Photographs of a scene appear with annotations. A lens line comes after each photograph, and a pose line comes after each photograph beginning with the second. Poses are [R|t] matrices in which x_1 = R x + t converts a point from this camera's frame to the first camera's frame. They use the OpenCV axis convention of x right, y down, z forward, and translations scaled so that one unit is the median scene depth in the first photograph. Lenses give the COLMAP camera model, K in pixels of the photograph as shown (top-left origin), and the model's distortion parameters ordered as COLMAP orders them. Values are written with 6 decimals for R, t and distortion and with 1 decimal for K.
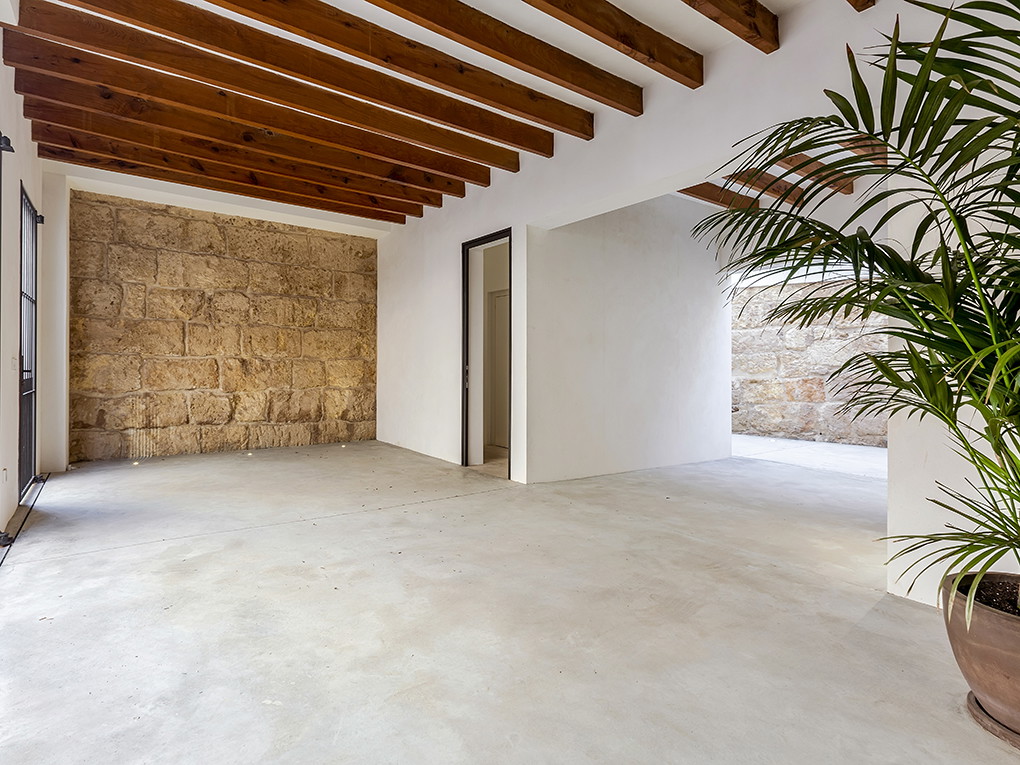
lens RADIAL K [[506.5, 0, 510.0], [0, 506.5, 382.5], [0, 0, 1]] dist [0.013633, 0.000106]
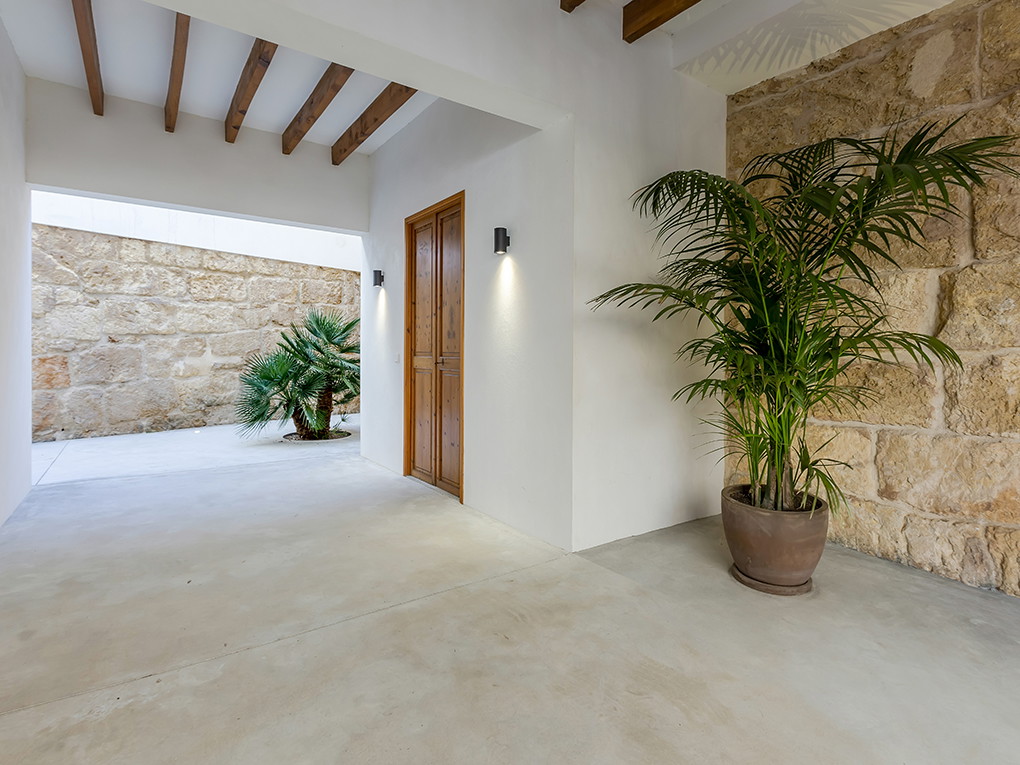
lens RADIAL K [[506.5, 0, 510.0], [0, 506.5, 382.5], [0, 0, 1]] dist [0.013633, 0.000106]
pose [[0.065103, -0.066119, 0.995686, -0.301533], [0.010465, 0.997793, 0.065575, -0.036039], [-0.997824, 0.006151, 0.065651, 0.859032]]
